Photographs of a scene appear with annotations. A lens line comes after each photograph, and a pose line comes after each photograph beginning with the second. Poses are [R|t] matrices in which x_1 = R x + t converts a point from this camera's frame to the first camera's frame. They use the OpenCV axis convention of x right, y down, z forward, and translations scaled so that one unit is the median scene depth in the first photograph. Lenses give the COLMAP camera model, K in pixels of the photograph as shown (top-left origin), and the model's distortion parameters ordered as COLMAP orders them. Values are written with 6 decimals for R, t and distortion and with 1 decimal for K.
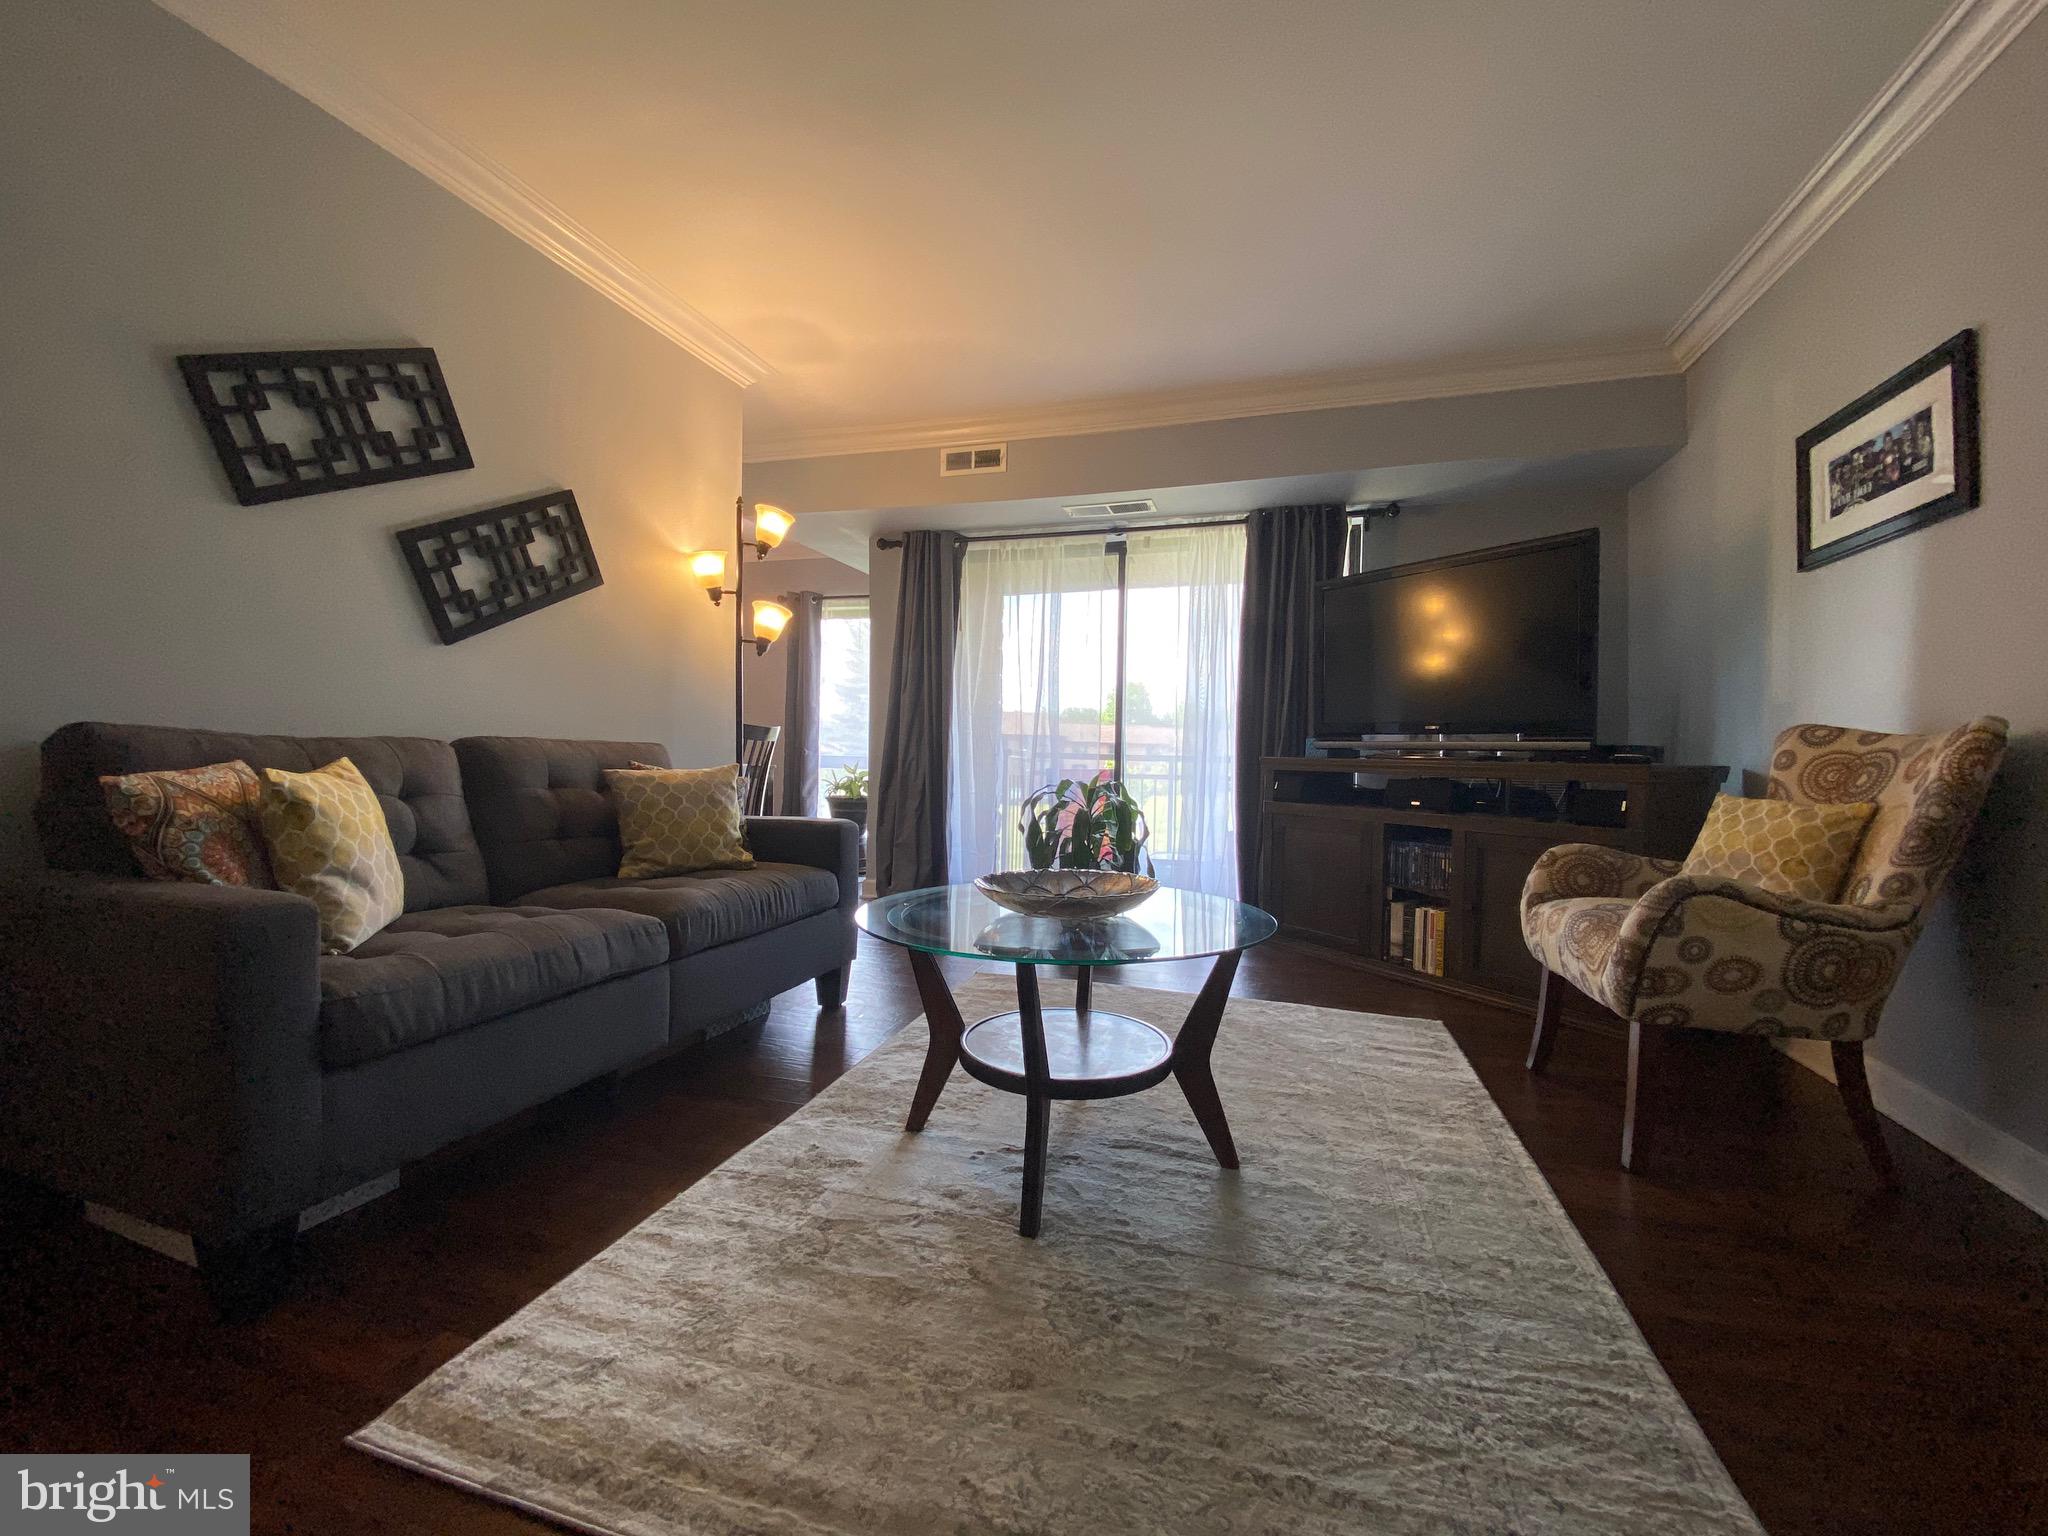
lens RADIAL K [[850.2, 0, 1022.6], [0, 850.2, 765.3], [0, 0, 1]] dist [0.058308, -0.040396]
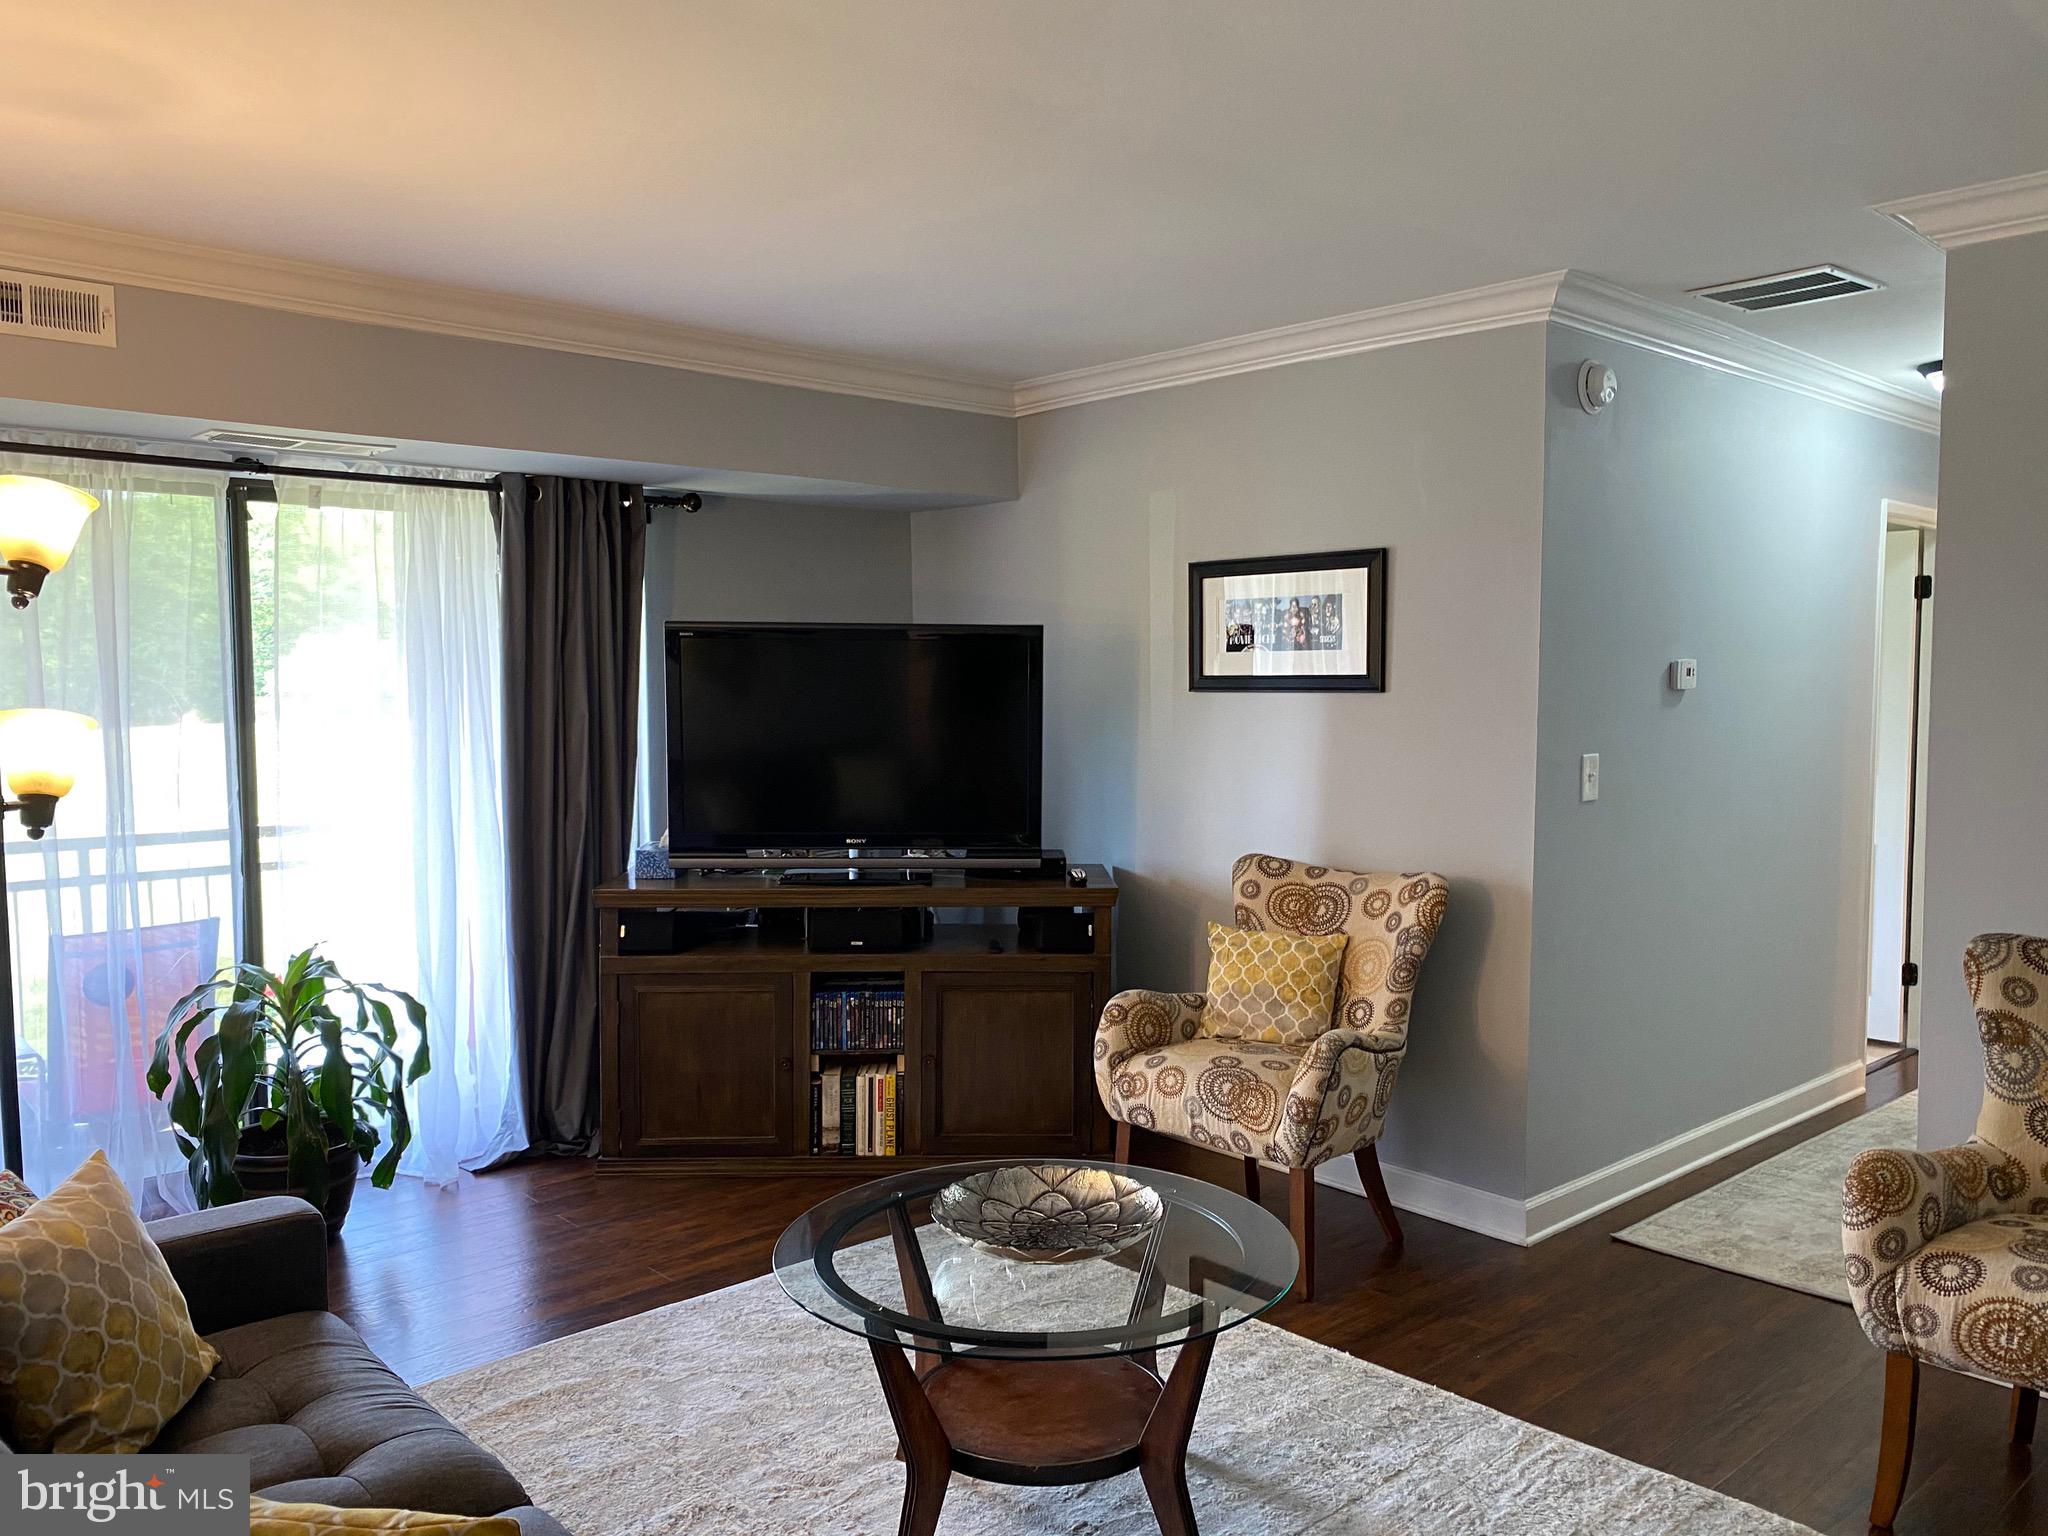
lens RADIAL K [[1558.2, 0, 1036.4], [0, 1558.2, 791.3], [0, 0, 1]] dist [0.071009, -0.094341]
pose [[0.497948, -0.083633, 0.863165, -0.975138], [0.019681, 0.996172, 0.085166, -0.307555], [-0.866984, -0.025420, 0.497688, 0.246938]]
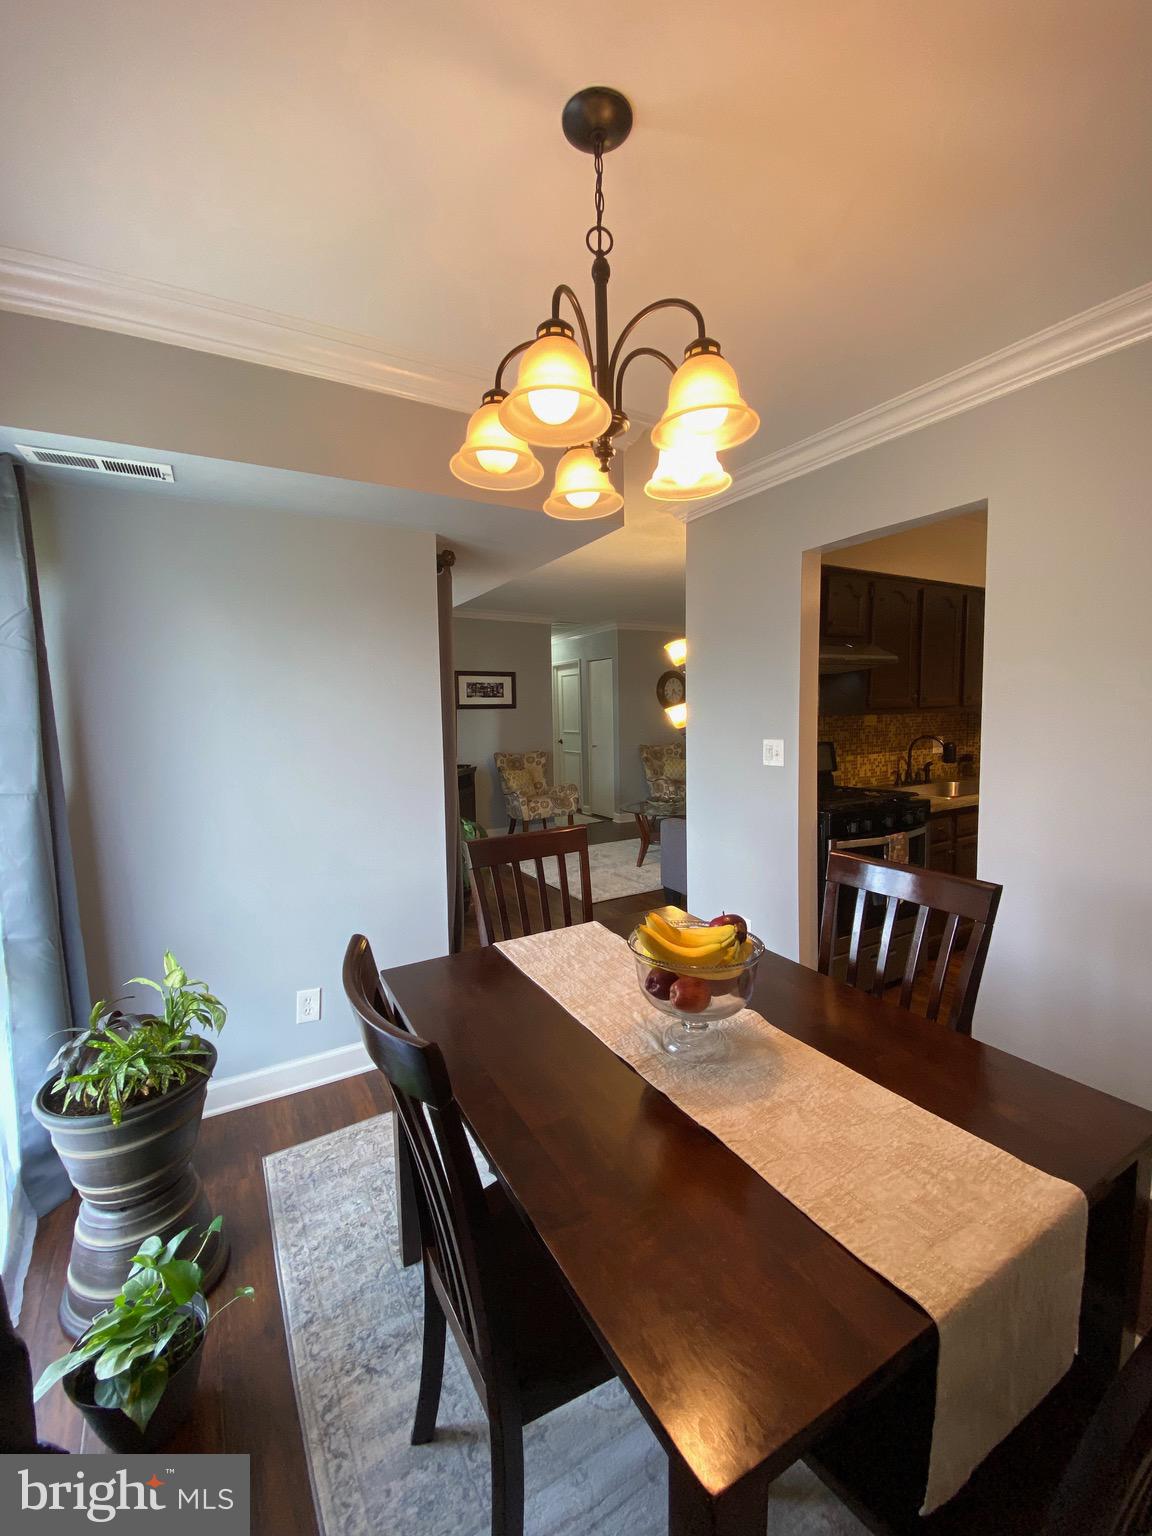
lens RADIAL K [[629.5, 0, 564.3], [0, 629.5, 778.4], [0, 0, 1]] dist [0.036208, -0.026408]
pose [[-0.735825, -0.077746, 0.672694, -1.375494], [0.011513, 0.991808, 0.127221, -0.306347], [-0.677074, 0.101358, -0.728902, 3.009284]]
